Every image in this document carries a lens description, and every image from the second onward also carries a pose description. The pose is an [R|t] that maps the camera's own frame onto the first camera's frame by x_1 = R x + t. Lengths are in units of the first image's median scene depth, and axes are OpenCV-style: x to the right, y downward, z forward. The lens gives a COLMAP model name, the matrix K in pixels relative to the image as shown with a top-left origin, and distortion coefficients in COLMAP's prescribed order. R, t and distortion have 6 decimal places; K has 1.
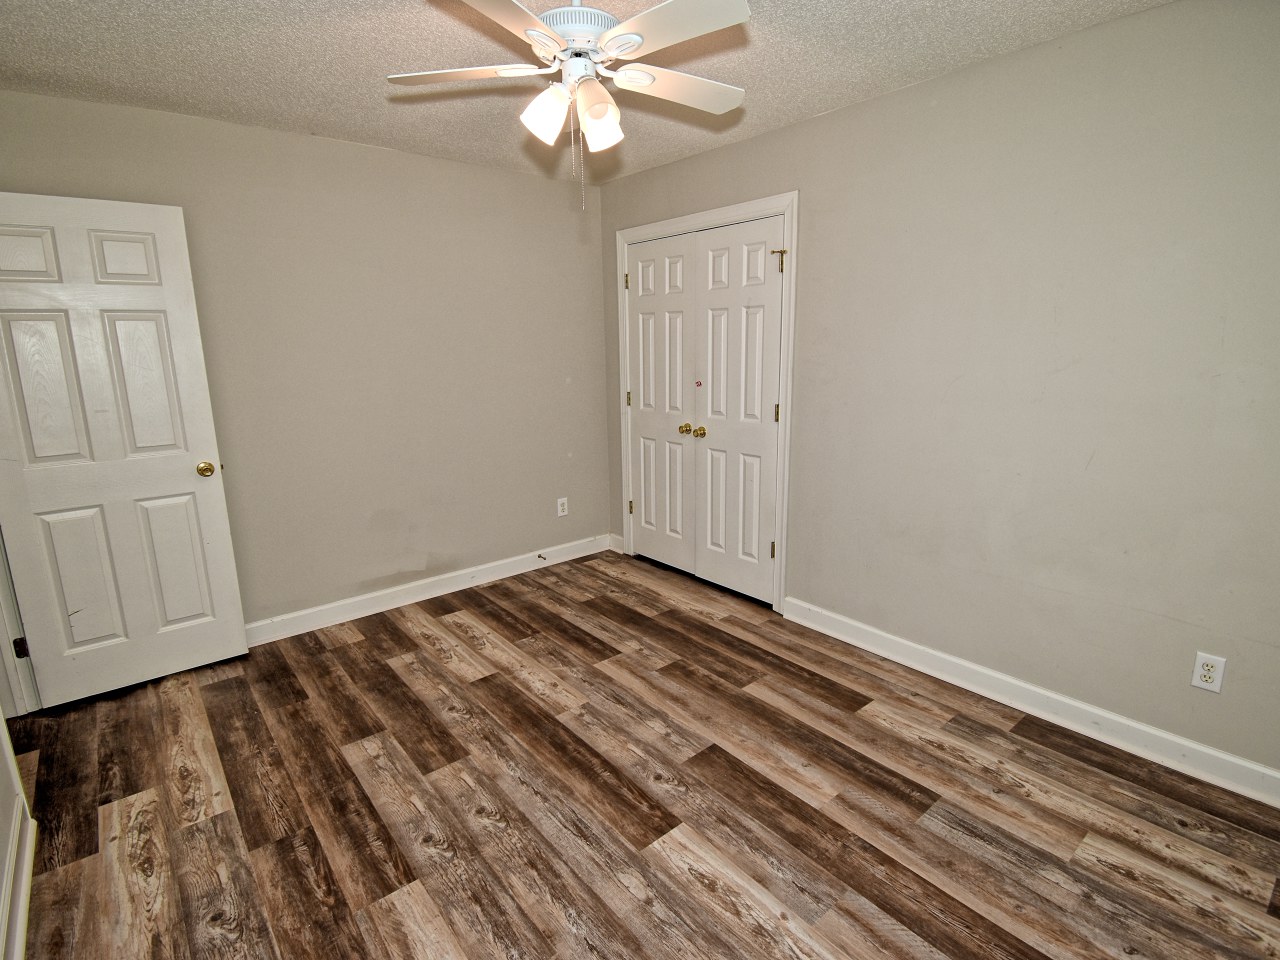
lens RADIAL K [[636.0, 0, 645.7], [0, 636.0, 473.7], [0, 0, 1]] dist [0.020483, -0.026598]
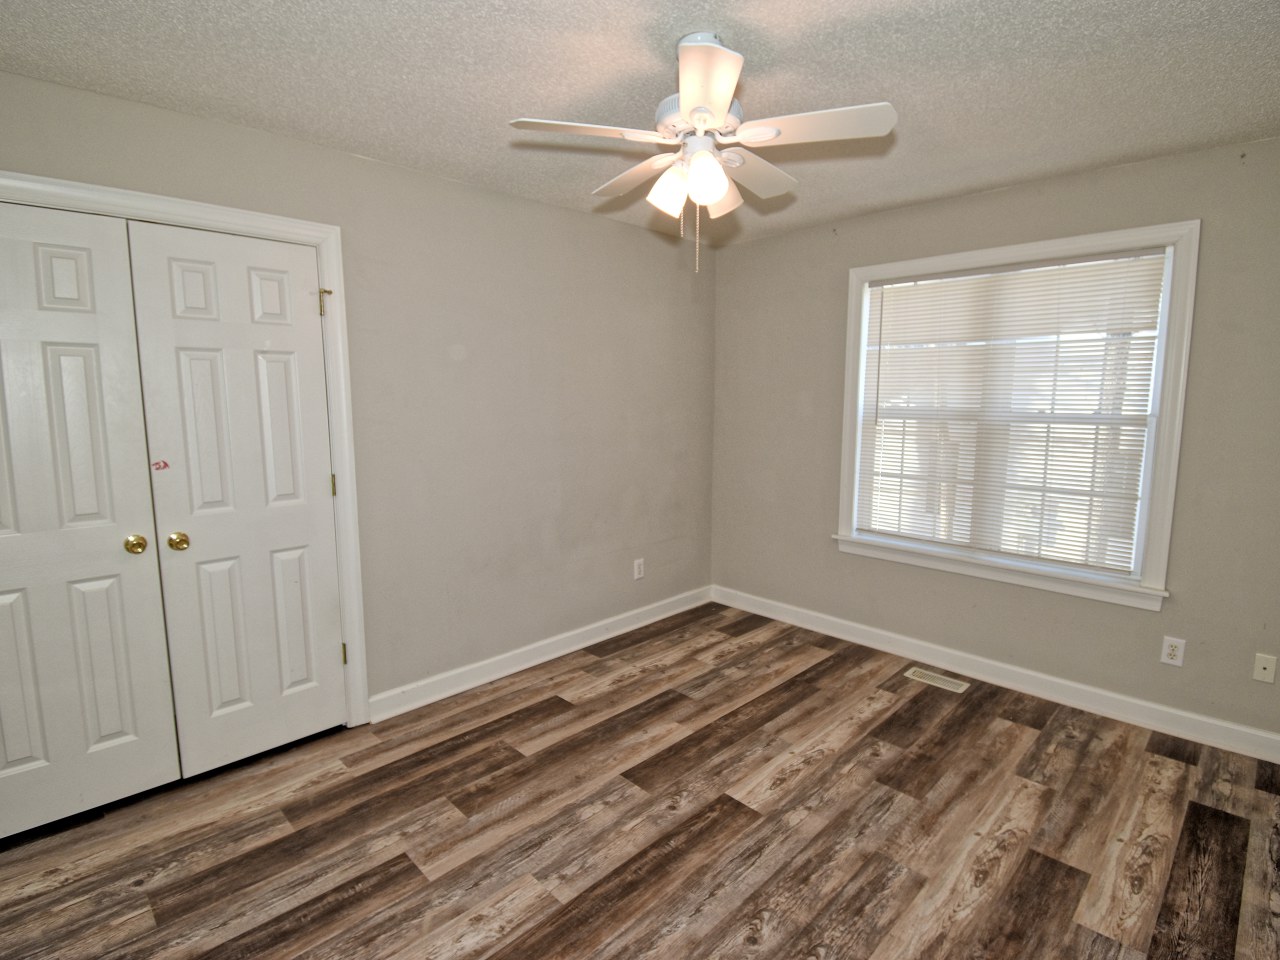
lens RADIAL K [[636.0, 0, 640.6], [0, 636.0, 477.1], [0, 0, 1]] dist [0.020483, -0.026598]
pose [[-0.081372, -0.111577, 0.990419, -0.841358], [0.204685, 0.970663, 0.126168, -0.170223], [-0.975440, 0.212990, -0.056147, 0.878630]]
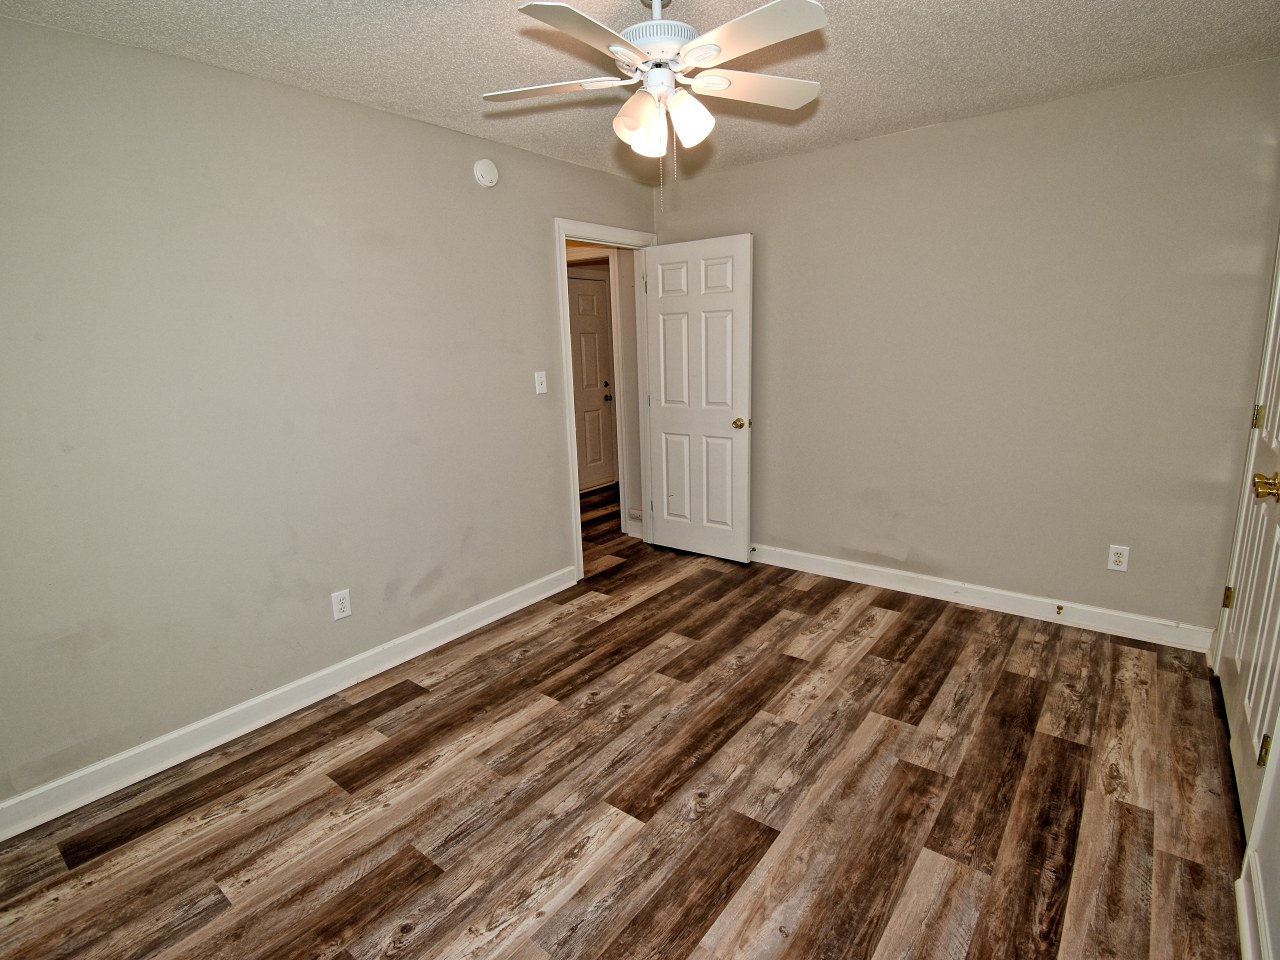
lens RADIAL K [[636.0, 0, 643.8], [0, 636.0, 474.8], [0, 0, 1]] dist [0.020483, -0.026598]
pose [[0.208984, 0.210509, -0.954993, 0.715790], [-0.170516, 0.969440, 0.176379, -0.124216], [0.962938, 0.125981, 0.238493, 0.555669]]
